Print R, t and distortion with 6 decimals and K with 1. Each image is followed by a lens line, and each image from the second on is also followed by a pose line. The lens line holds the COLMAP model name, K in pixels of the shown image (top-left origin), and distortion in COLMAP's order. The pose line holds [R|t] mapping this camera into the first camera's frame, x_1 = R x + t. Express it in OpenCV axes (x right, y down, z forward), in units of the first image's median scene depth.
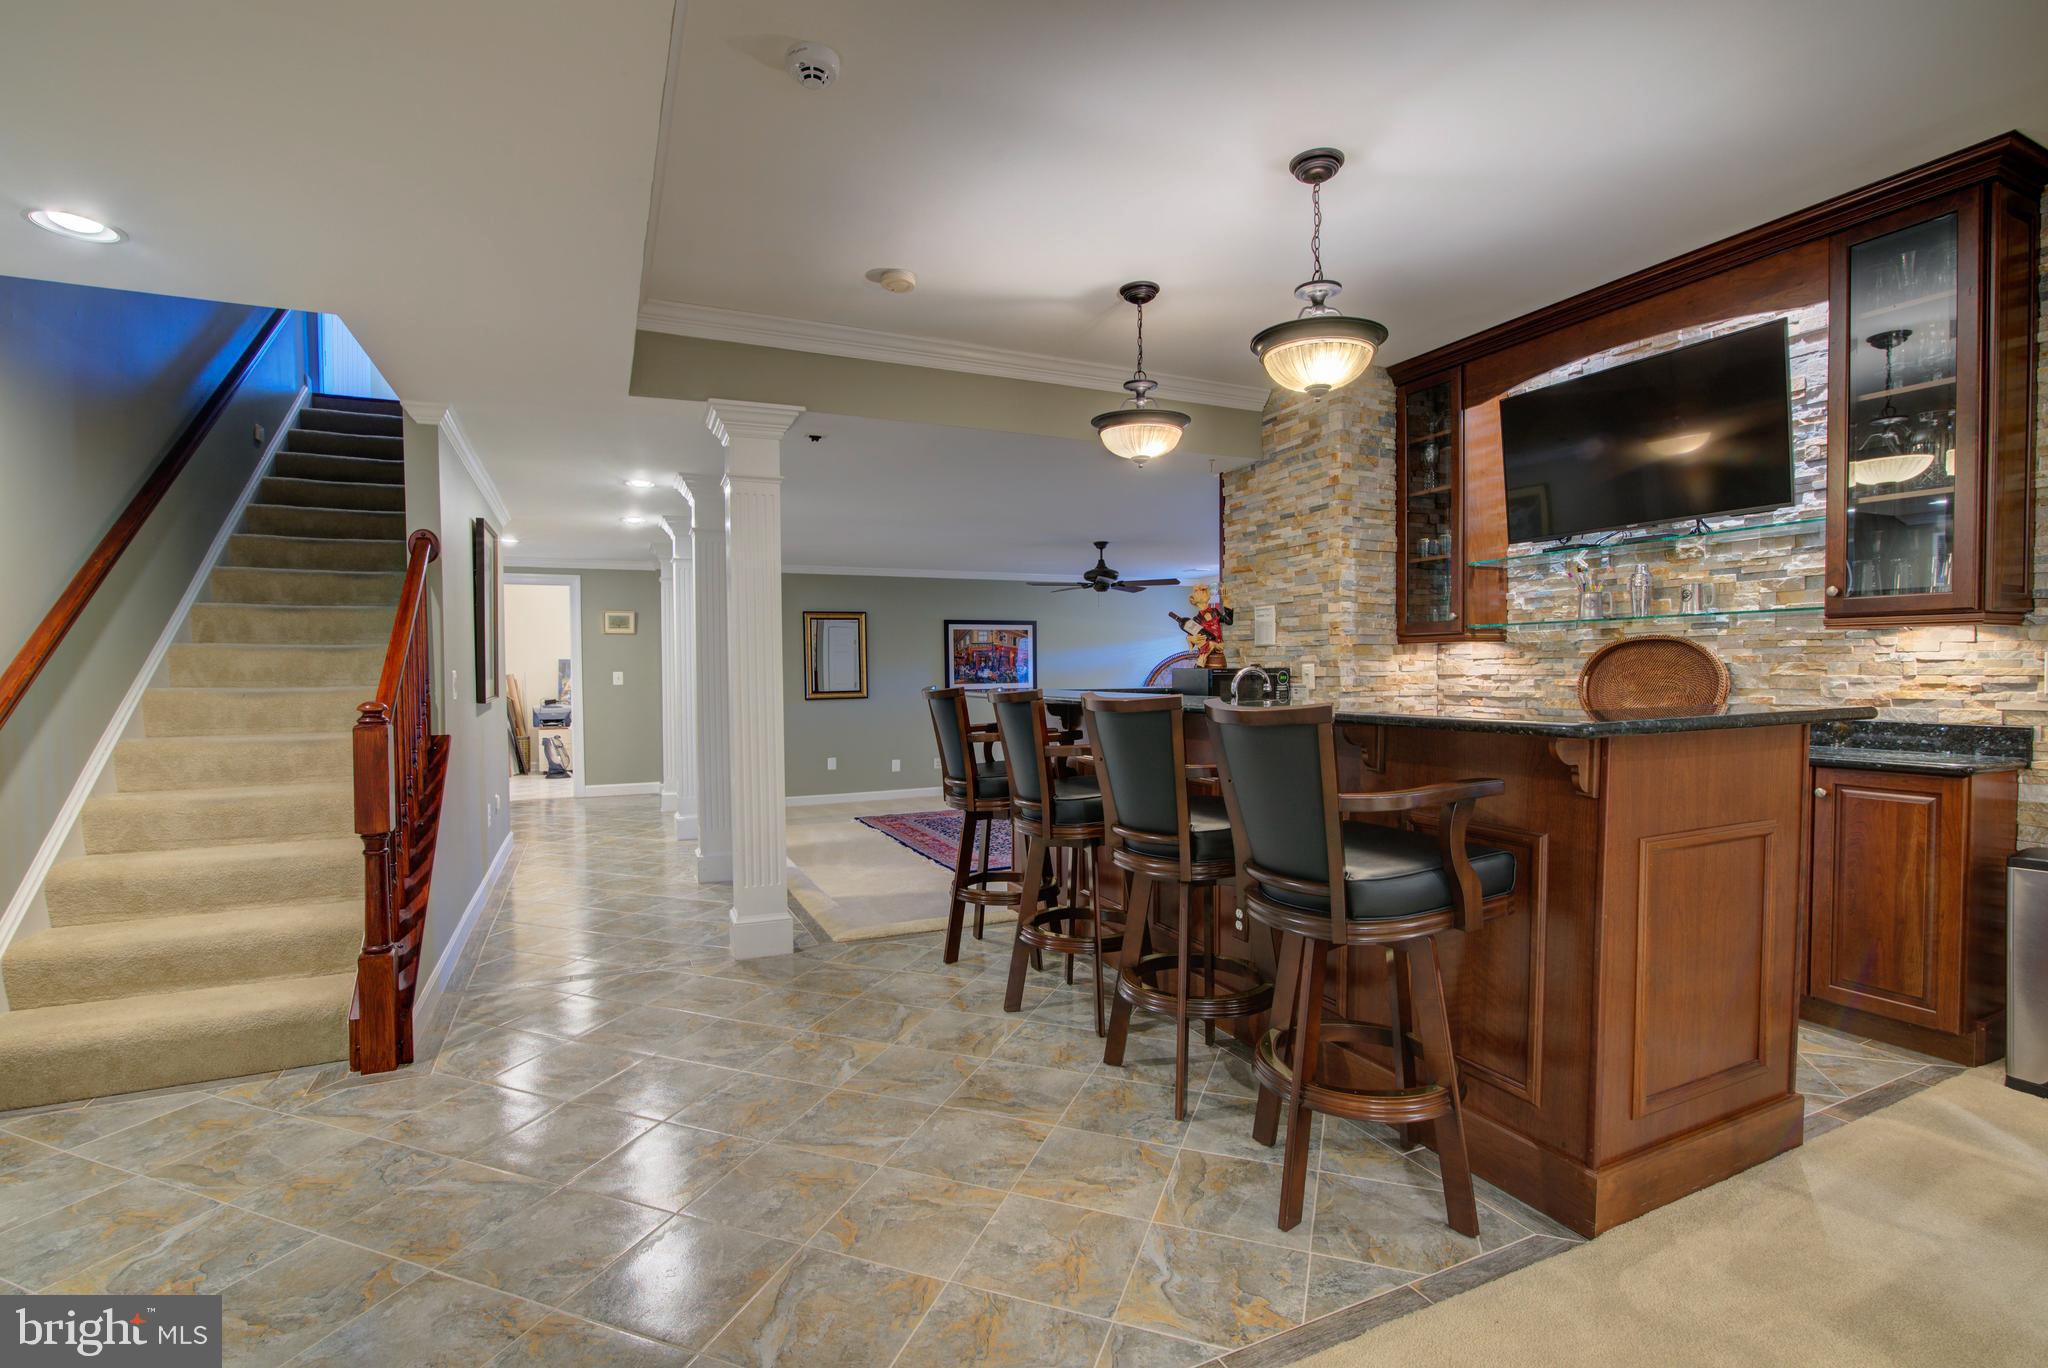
lens RADIAL K [[934.6, 0, 1027.4], [0, 934.6, 688.4], [0, 0, 1]] dist [-0.014513, 0.000542]
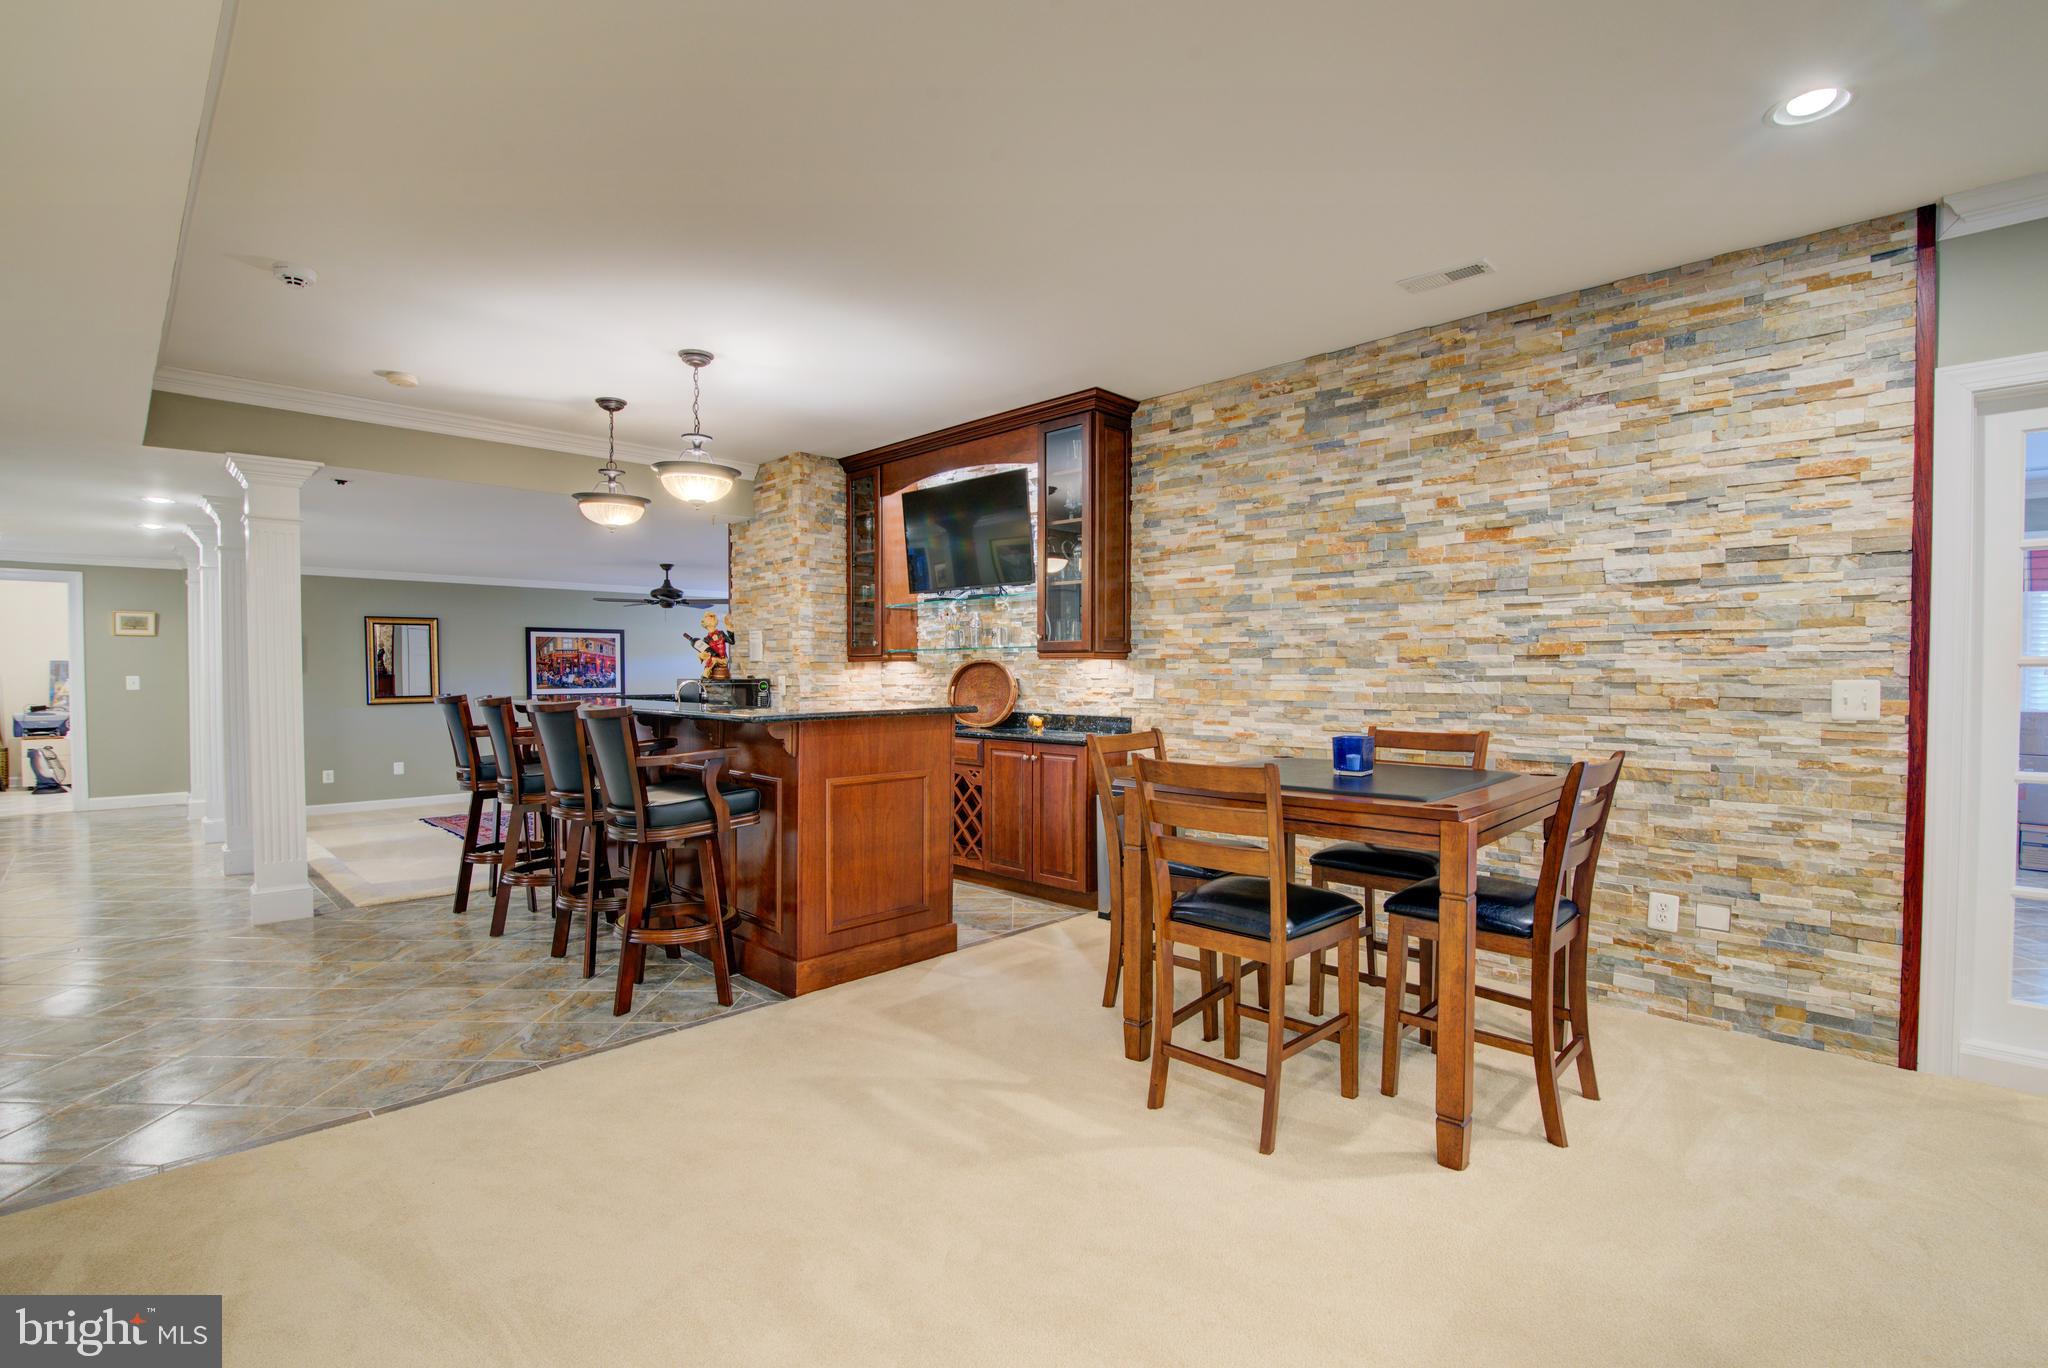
lens RADIAL K [[934.6, 0, 1021.0], [0, 934.6, 689.0], [0, 0, 1]] dist [-0.014513, 0.000542]
pose [[0.938854, 0.000226, 0.344315, 0.195723], [0.000441, 0.999998, -0.001860, -0.006159], [-0.344315, 0.001898, 0.938852, -0.436509]]
